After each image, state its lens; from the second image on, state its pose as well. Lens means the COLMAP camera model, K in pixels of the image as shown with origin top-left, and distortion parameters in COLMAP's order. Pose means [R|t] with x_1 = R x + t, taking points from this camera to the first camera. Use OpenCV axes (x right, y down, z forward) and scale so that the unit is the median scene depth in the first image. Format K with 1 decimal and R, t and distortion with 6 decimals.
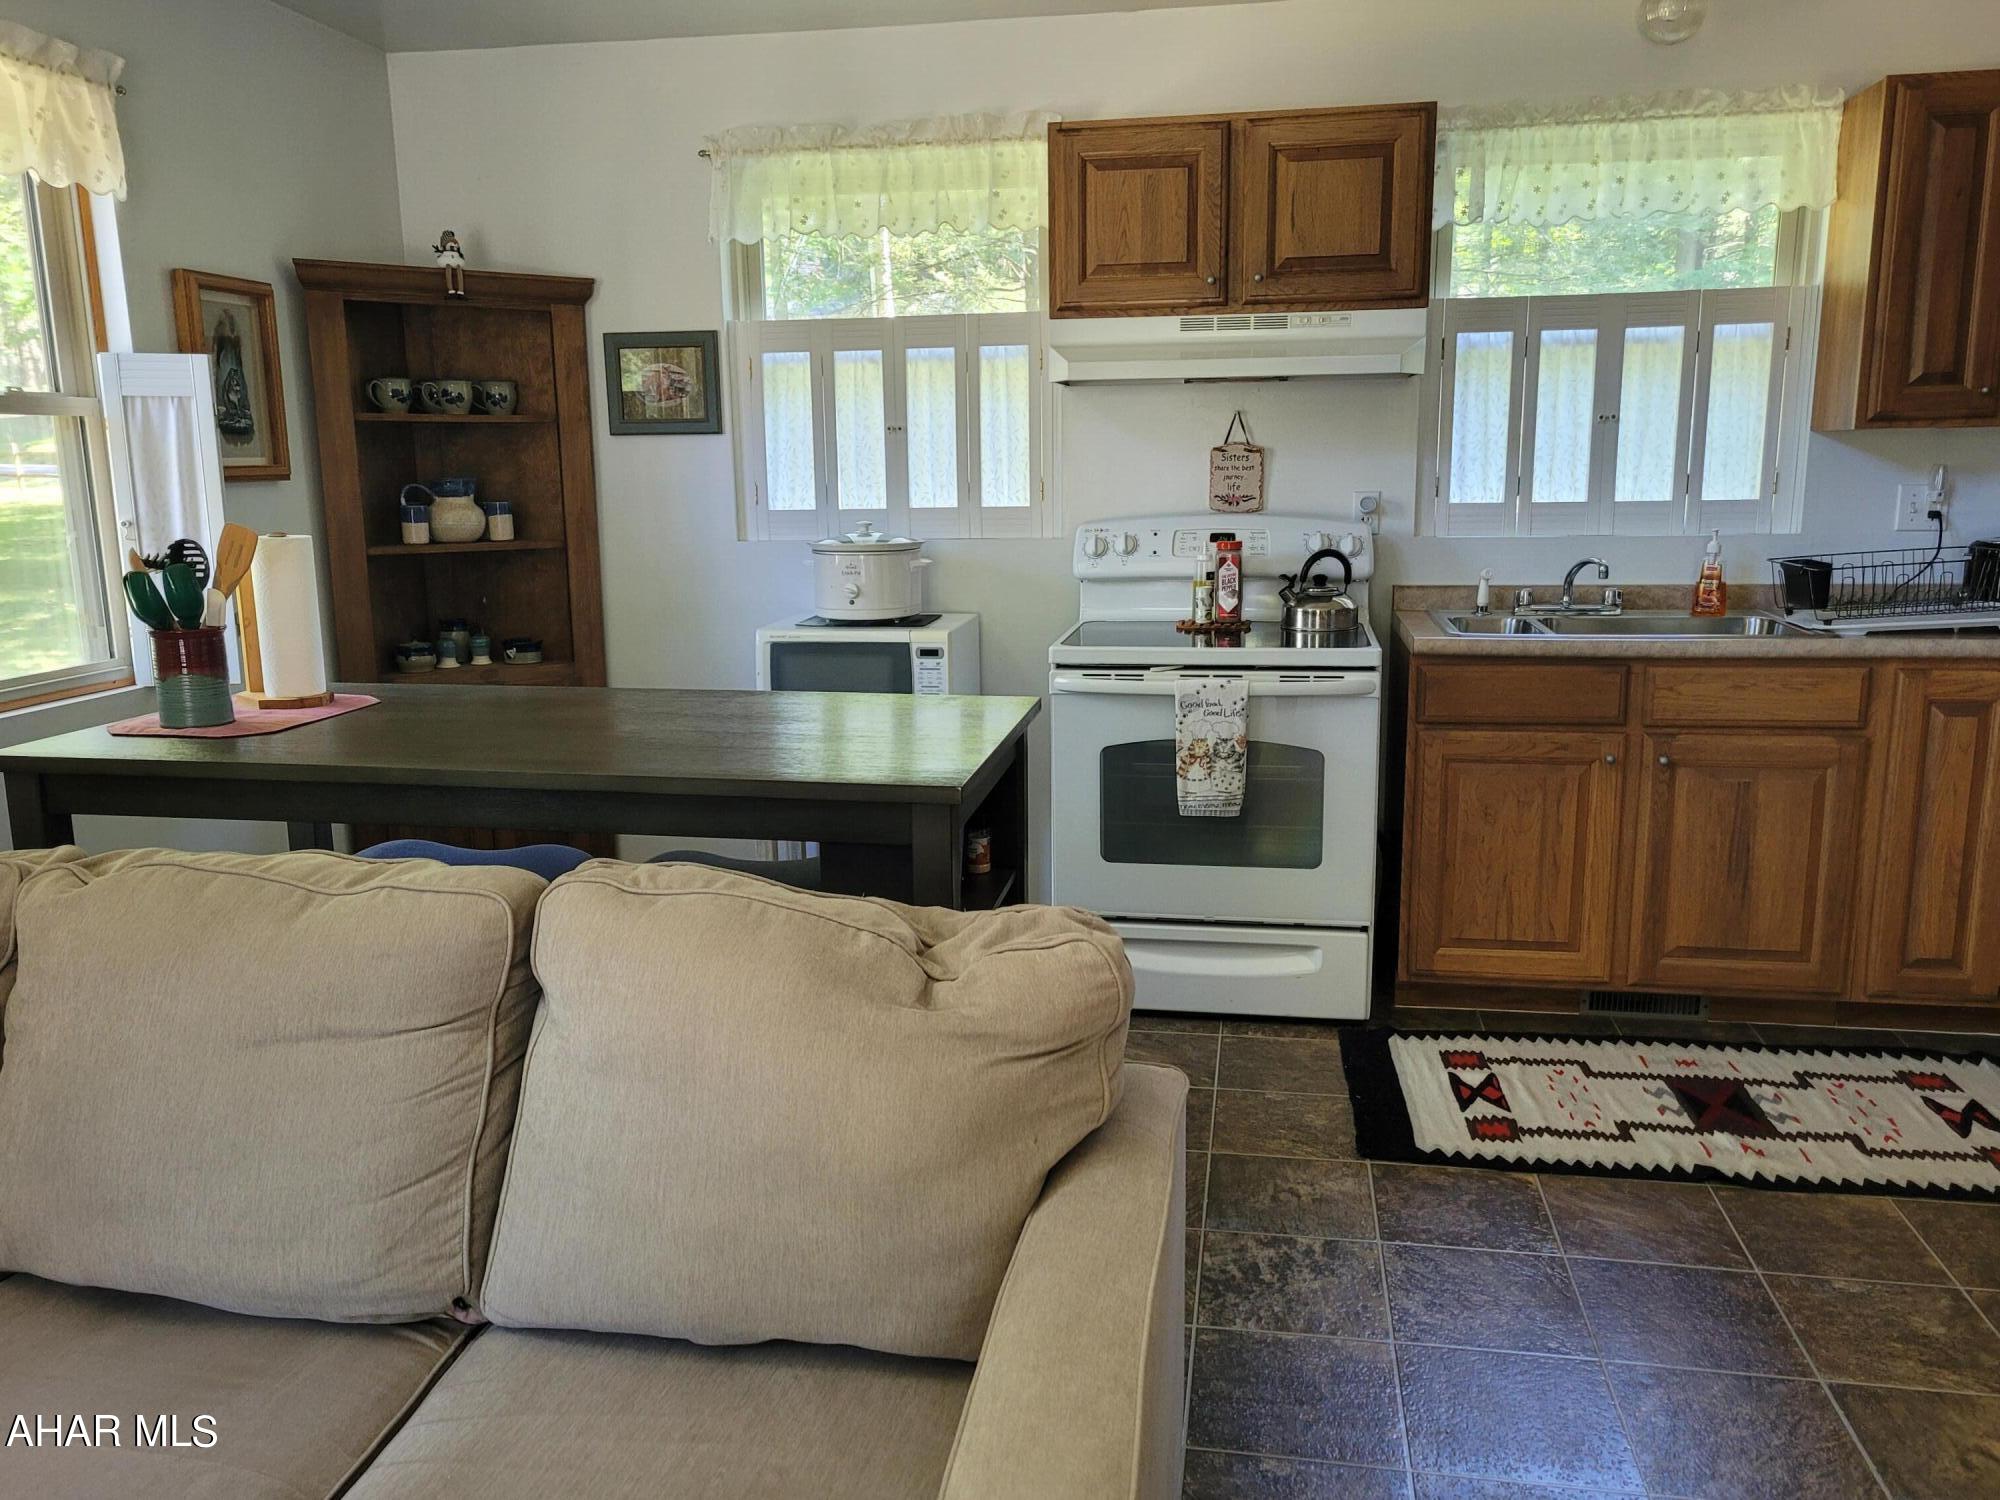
lens RADIAL K [[1535.3, 0, 1001.2], [0, 1535.3, 752.0], [0, 0, 1]] dist [0.057569, -0.042954]
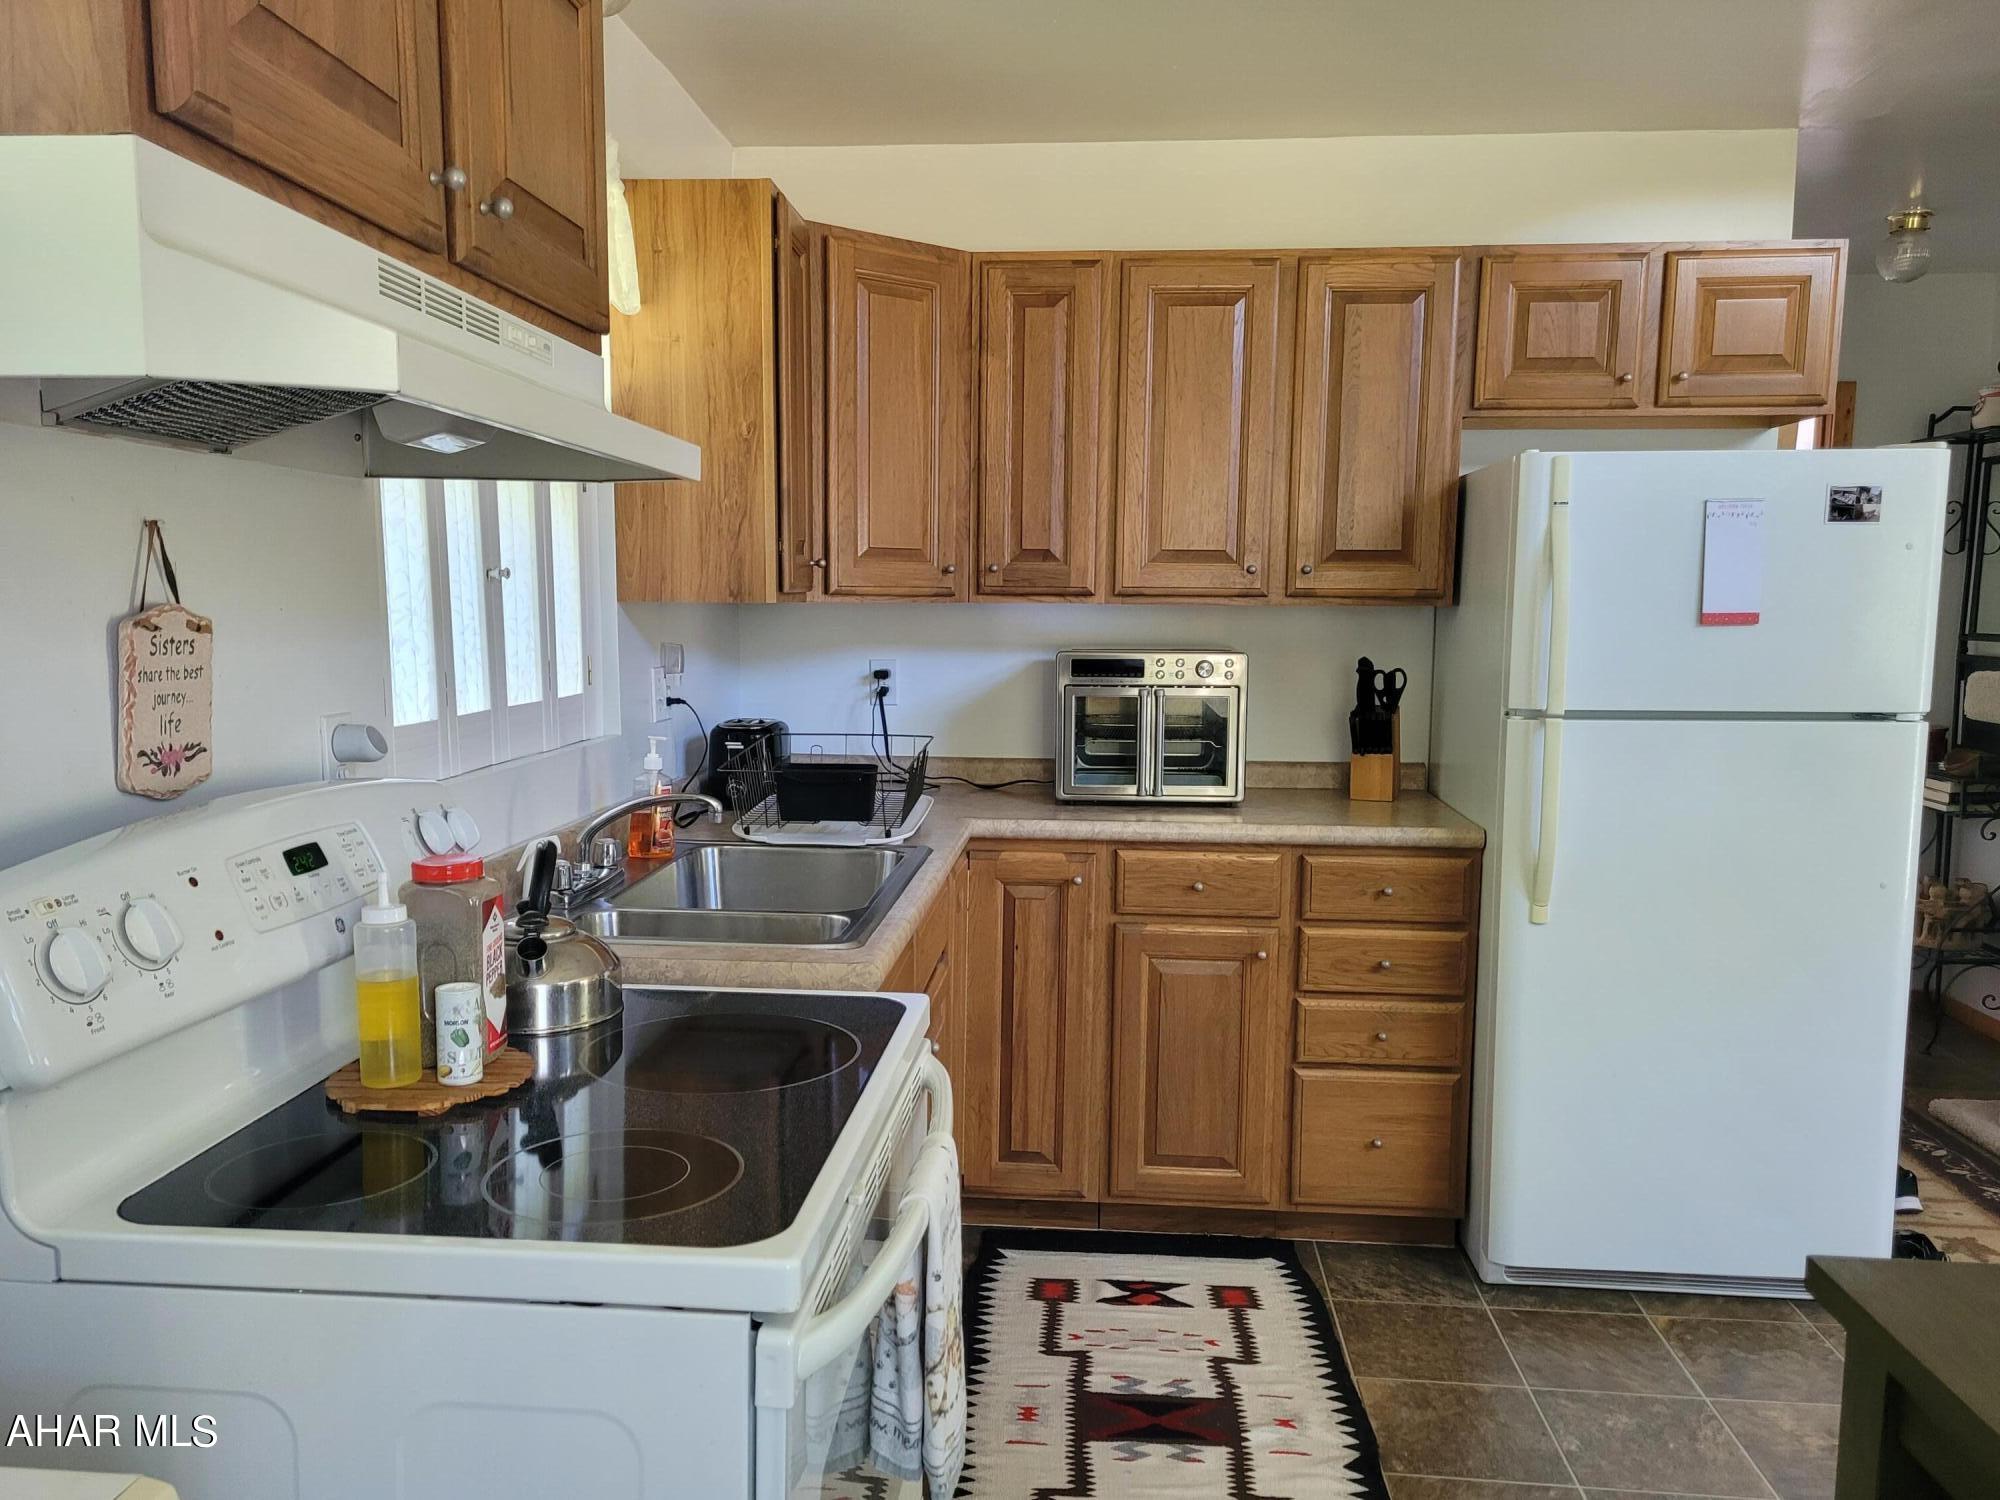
lens RADIAL K [[1526.9, 0, 999.0], [0, 1526.9, 779.9], [0, 0, 1]] dist [0.057197, -0.045368]
pose [[-0.092687, -0.105650, 0.990074, -0.250249], [0.184690, 0.975275, 0.121361, -0.180081], [-0.978417, 0.194105, -0.070882, 0.898213]]
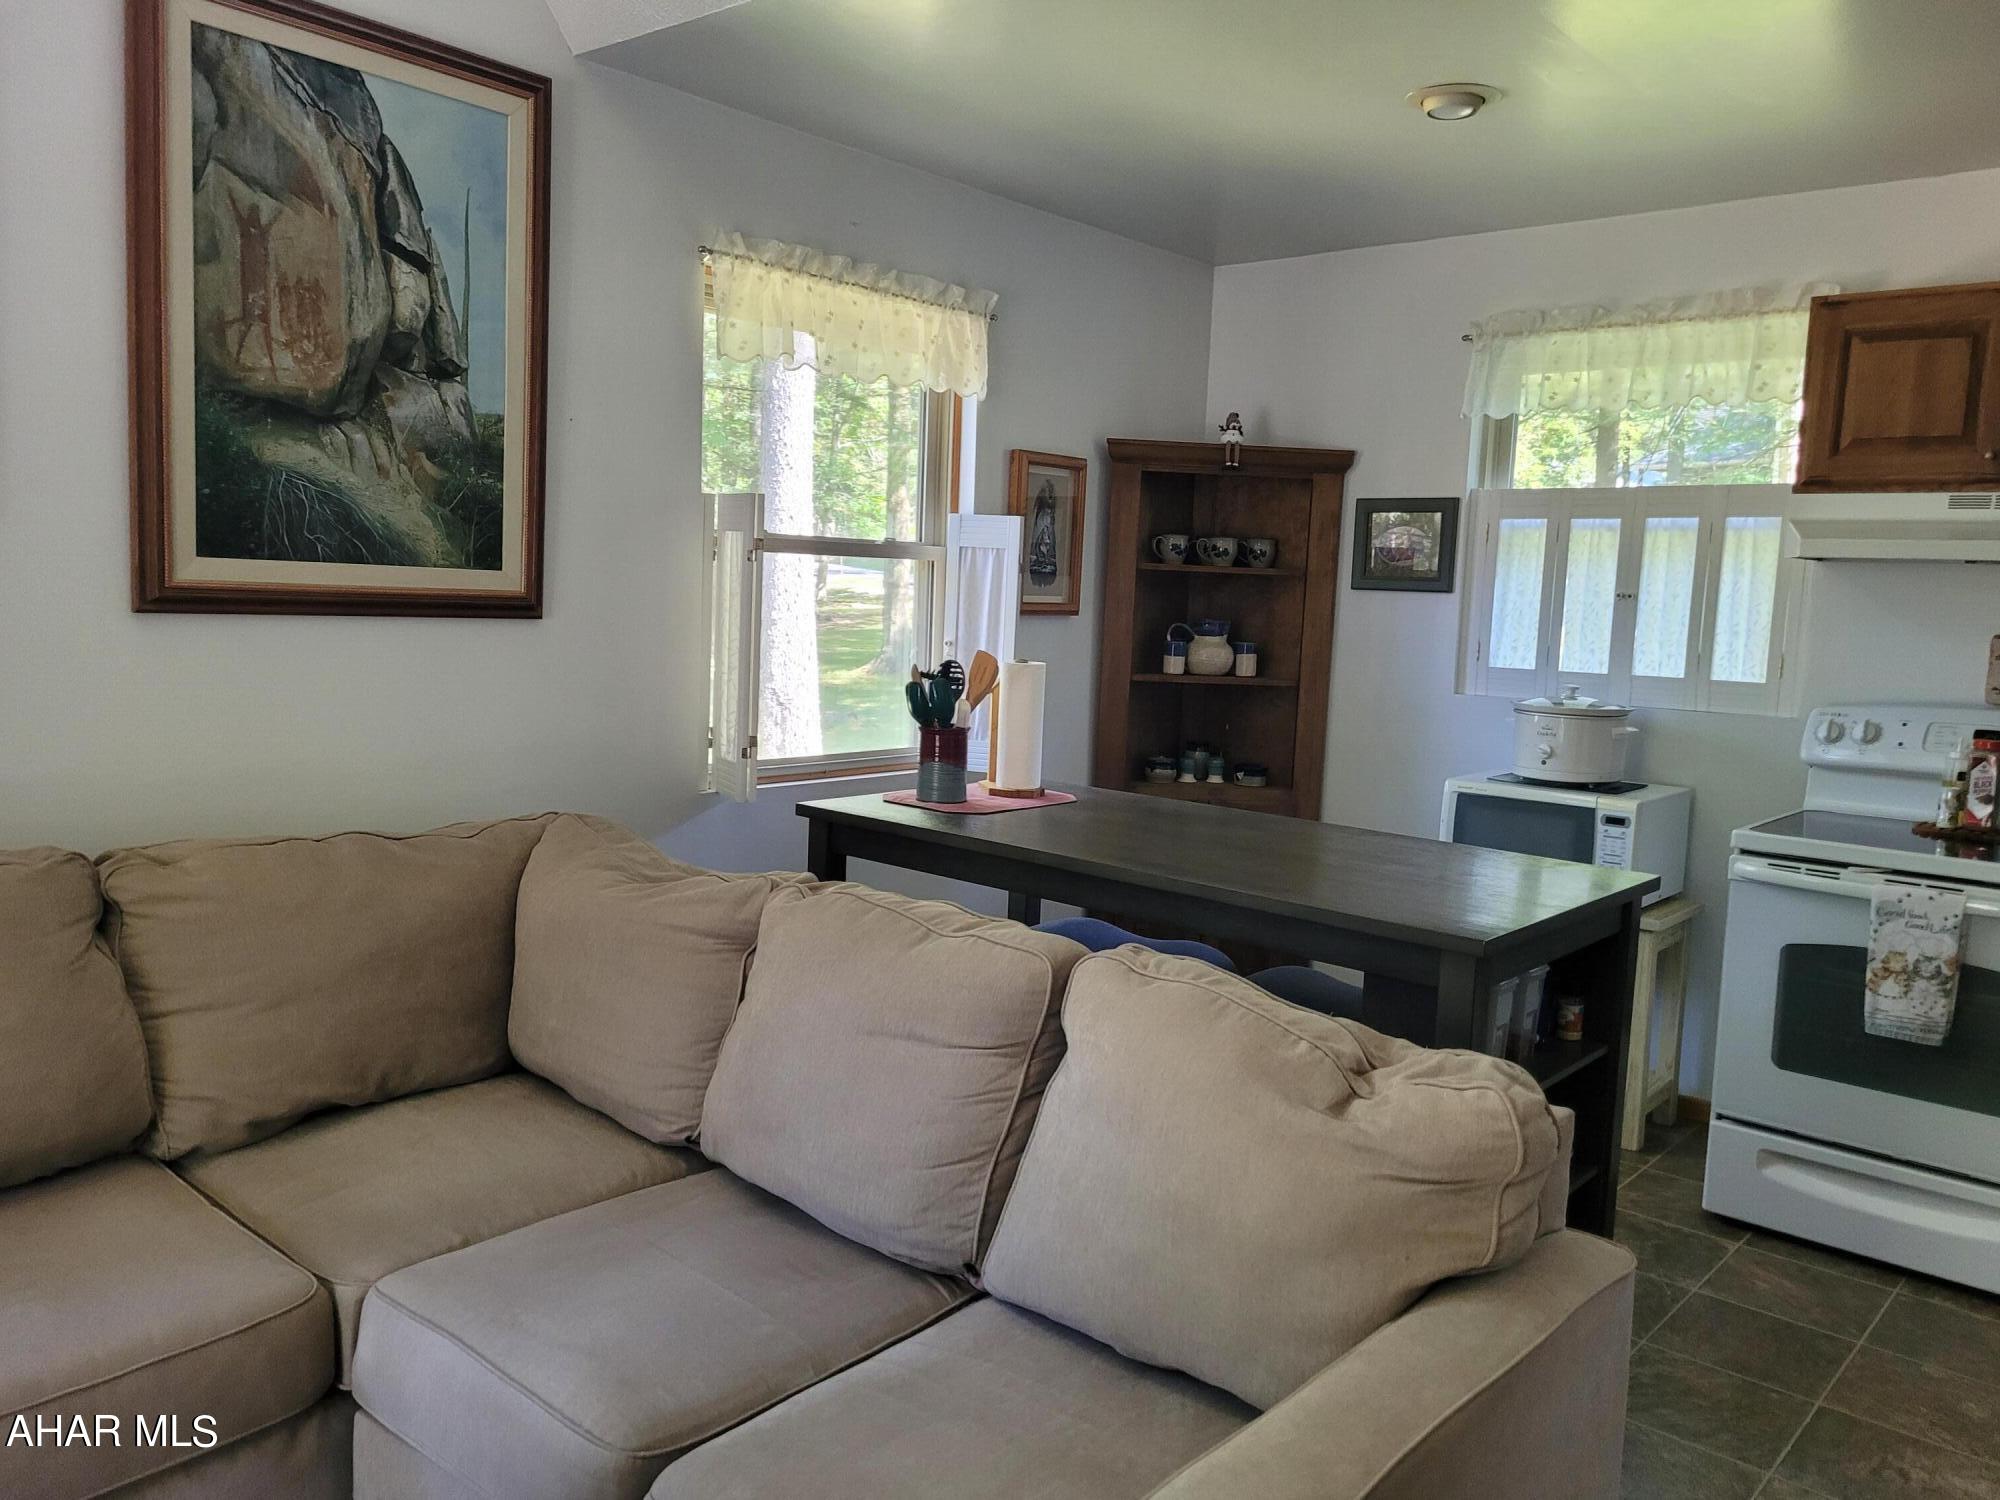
lens RADIAL K [[1534.0, 0, 1017.9], [0, 1534.0, 754.3], [0, 0, 1]] dist [0.056232, -0.036631]
pose [[0.857286, 0.104594, -0.504105, 0.122696], [-0.147682, 0.987957, -0.046164, -0.004397], [0.493205, 0.114023, 0.862408, -0.053386]]
